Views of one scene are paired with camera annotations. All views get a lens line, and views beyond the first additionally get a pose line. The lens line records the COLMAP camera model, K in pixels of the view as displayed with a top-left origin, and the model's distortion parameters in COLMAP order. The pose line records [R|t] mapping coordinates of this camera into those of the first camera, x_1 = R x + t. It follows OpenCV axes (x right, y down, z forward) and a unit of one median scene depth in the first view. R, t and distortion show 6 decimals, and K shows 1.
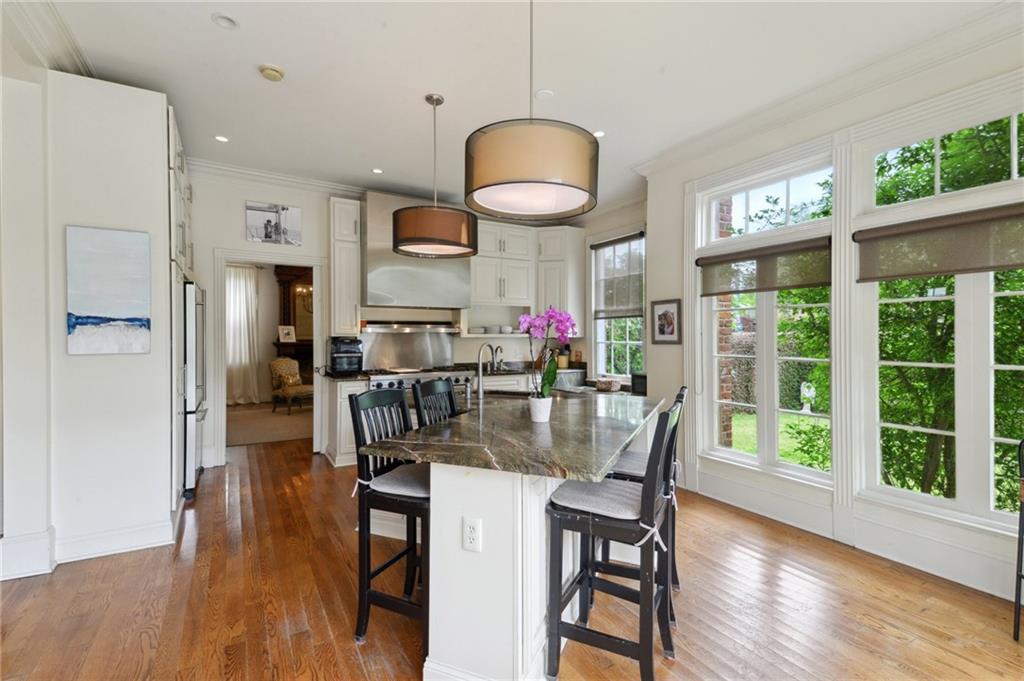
lens RADIAL K [[459.9, 0, 512.0], [0, 459.9, 340.5], [0, 0, 1]] dist [0.024905, -0.000005]
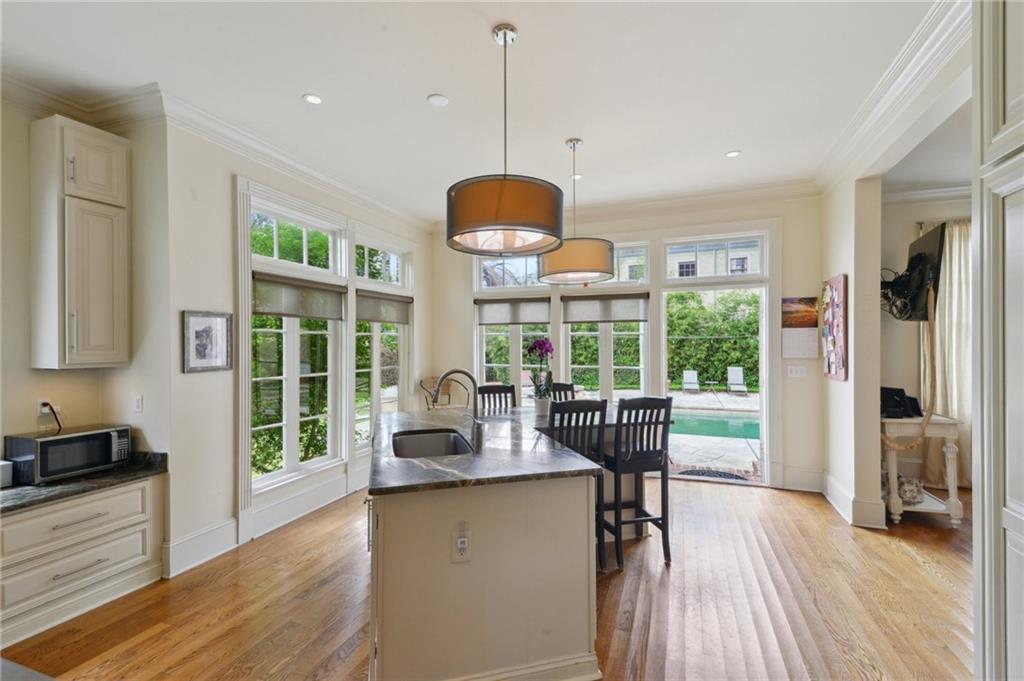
lens RADIAL K [[451.3, 0, 512.5], [0, 451.3, 345.3], [0, 0, 1]] dist [0.027221, -0.000167]
pose [[-0.623589, 0.002435, 0.781749, -0.466173], [0.016572, 0.999812, 0.010105, -0.028407], [-0.781577, 0.019256, -0.623512, 0.929822]]
